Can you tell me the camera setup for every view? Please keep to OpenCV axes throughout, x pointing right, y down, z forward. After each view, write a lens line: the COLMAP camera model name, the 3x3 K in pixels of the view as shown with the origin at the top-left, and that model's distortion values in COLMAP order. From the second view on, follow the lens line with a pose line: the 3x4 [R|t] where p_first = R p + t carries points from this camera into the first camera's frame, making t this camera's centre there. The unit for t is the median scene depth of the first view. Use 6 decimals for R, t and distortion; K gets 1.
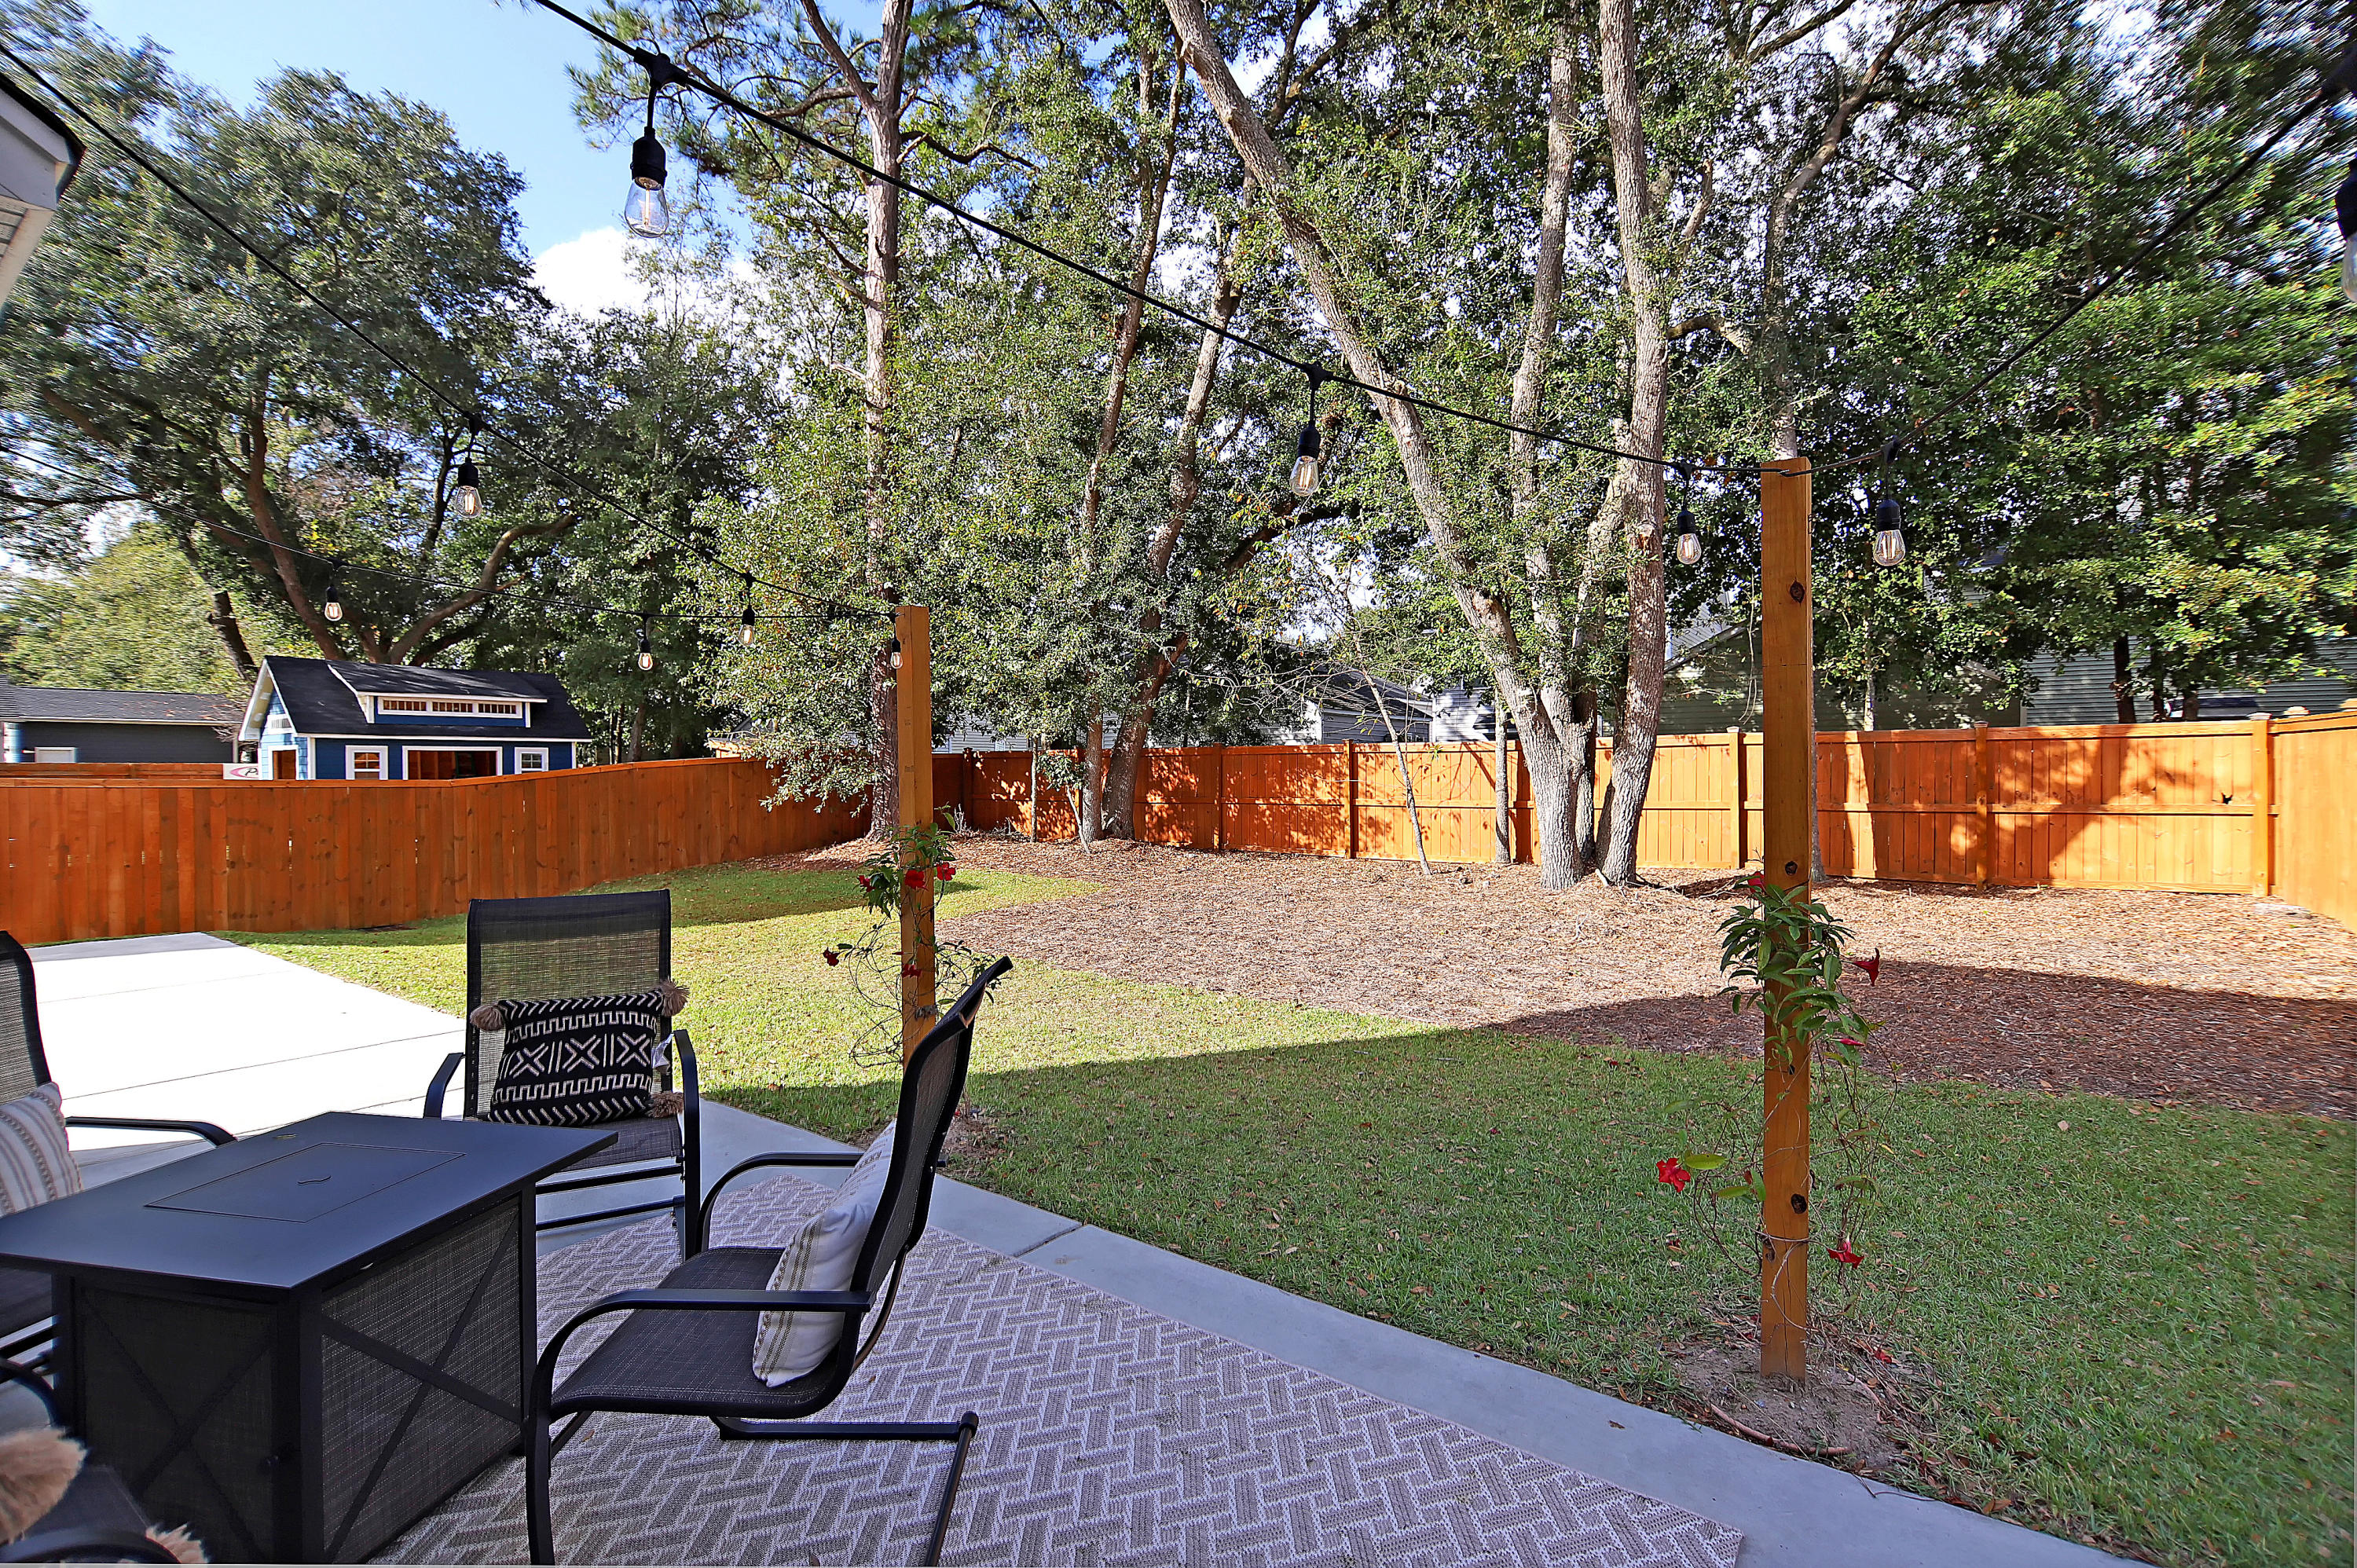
lens RADIAL K [[1067.1, 0, 1174.2], [0, 1067.1, 790.1], [0, 0, 1]] dist [-0.016462, -0.002598]
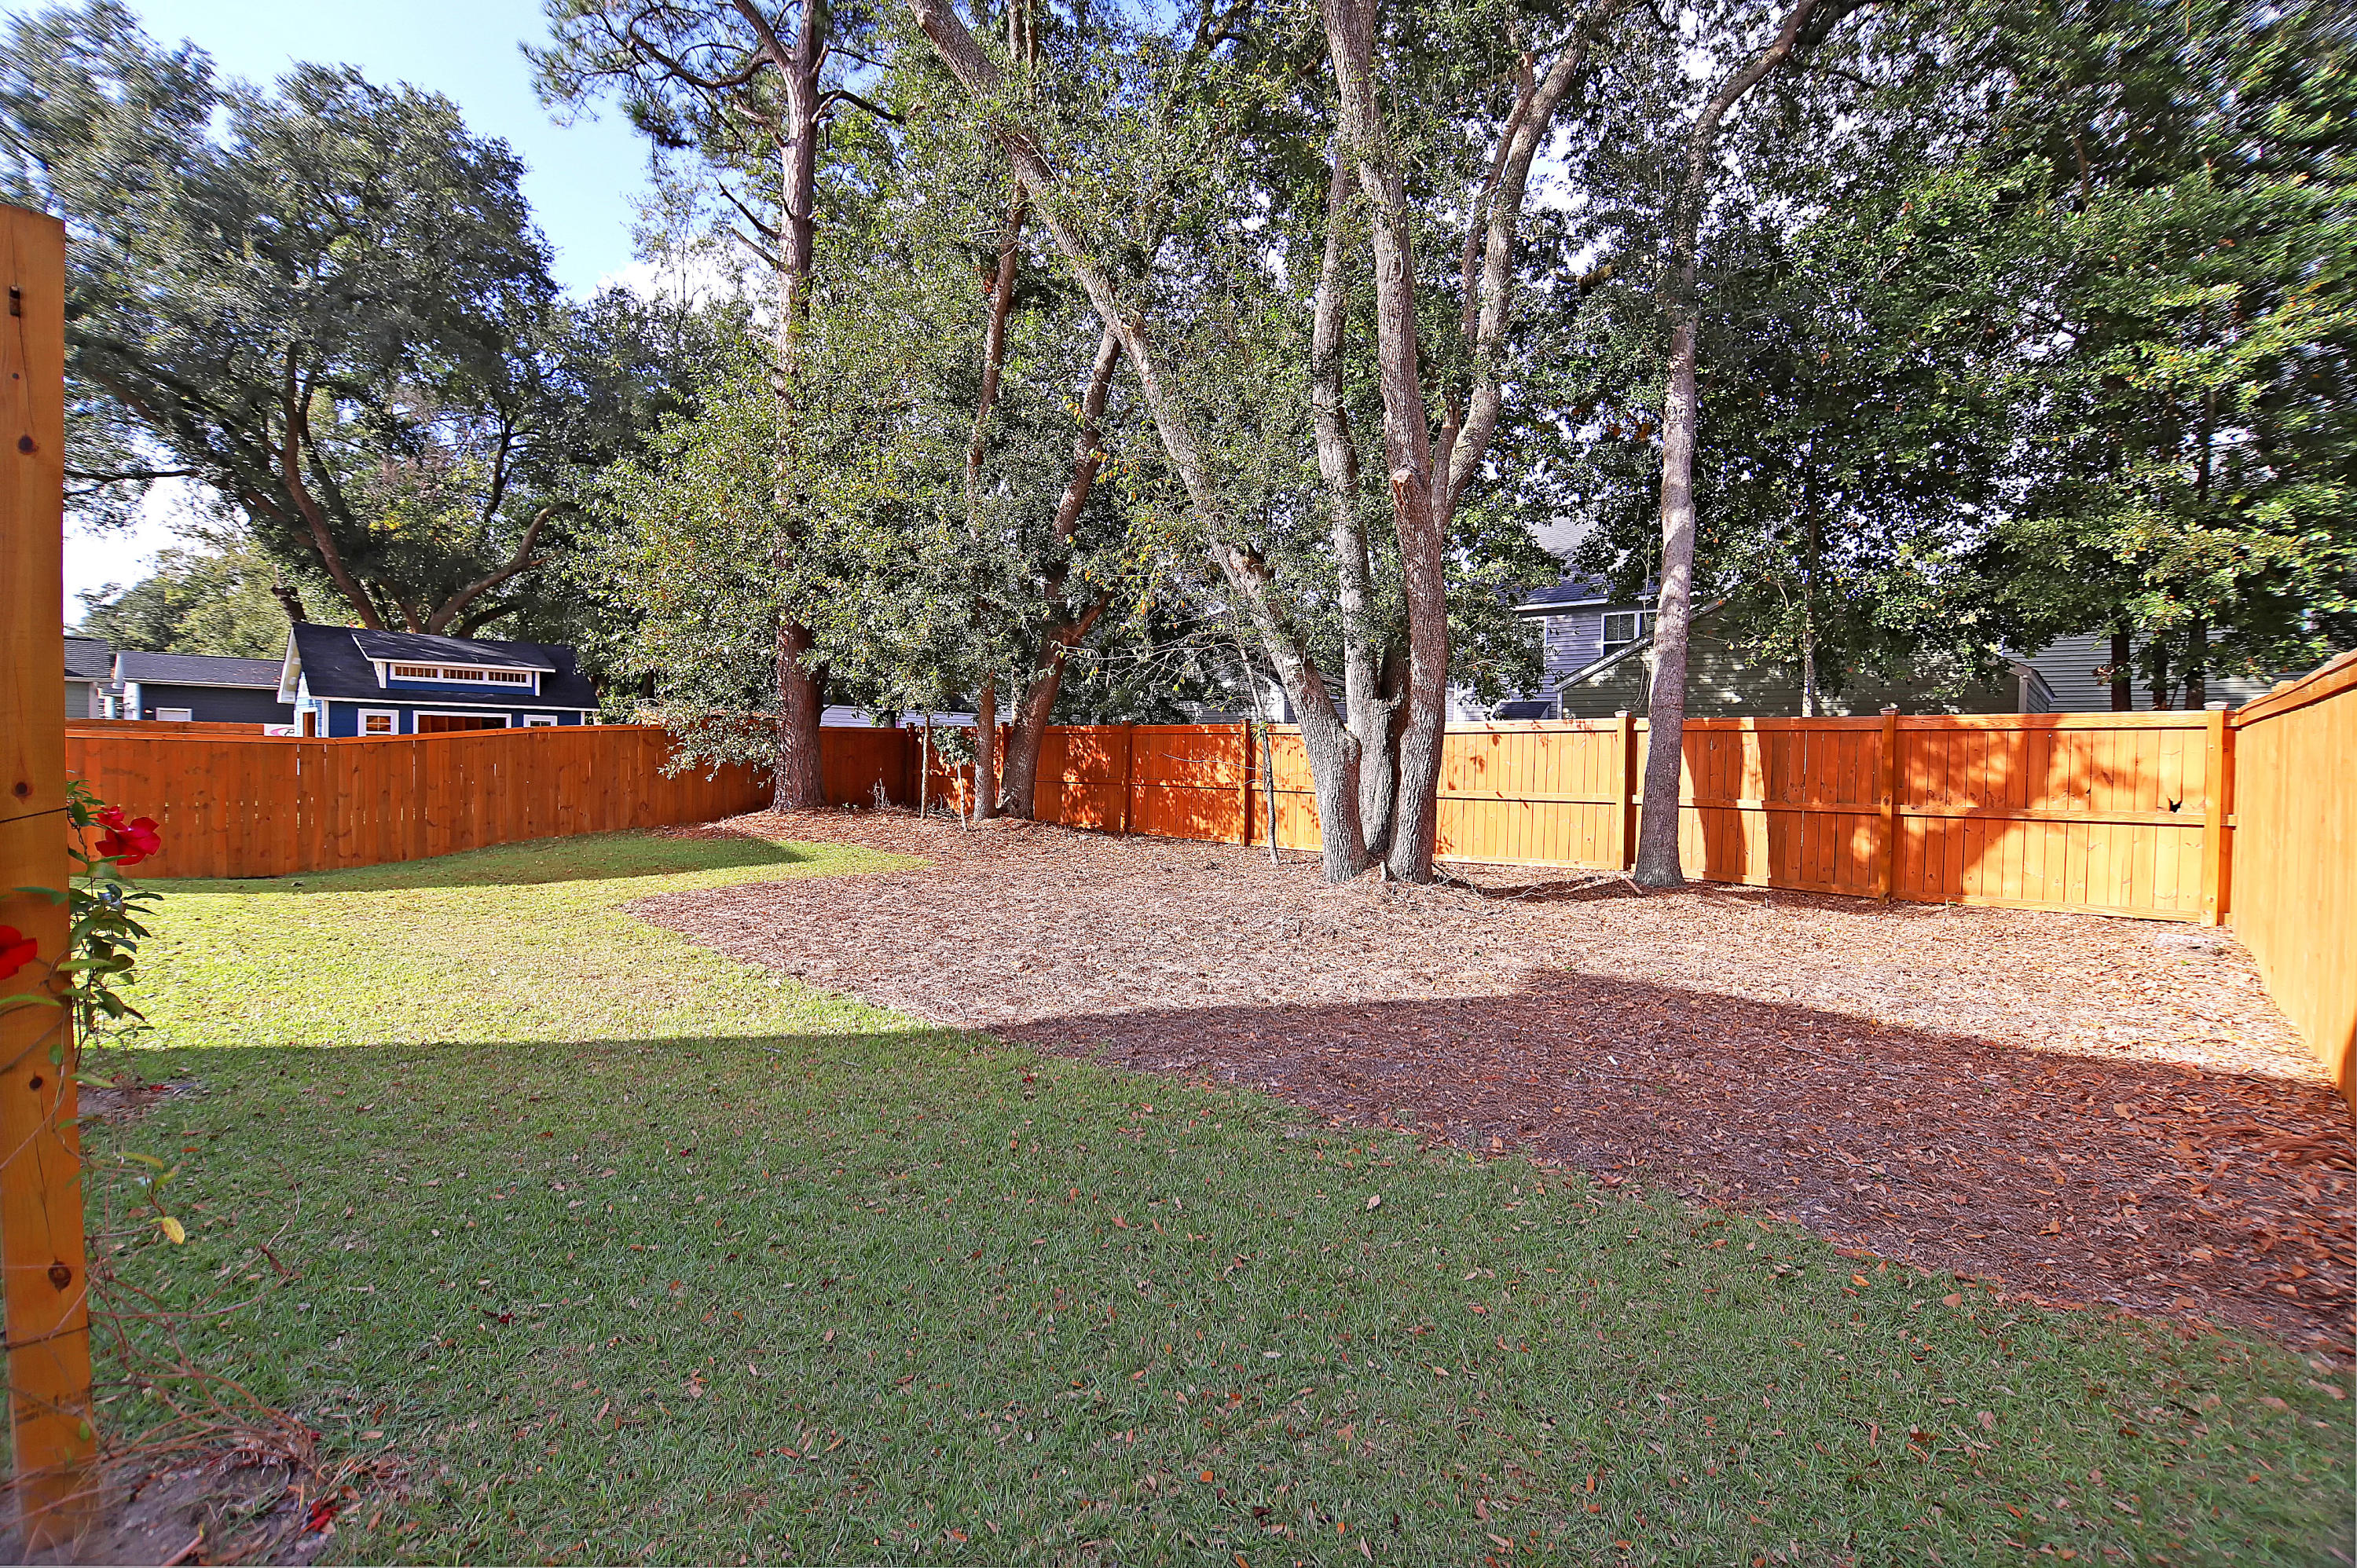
lens RADIAL K [[1067.1, 0, 1177.4], [0, 1067.1, 789.1], [0, 0, 1]] dist [-0.016462, -0.002598]
pose [[0.993145, 0.028533, -0.113356, 0.207480], [-0.027395, 0.999558, 0.011590, 0.004868], [0.113636, -0.008406, 0.993487, 0.059794]]
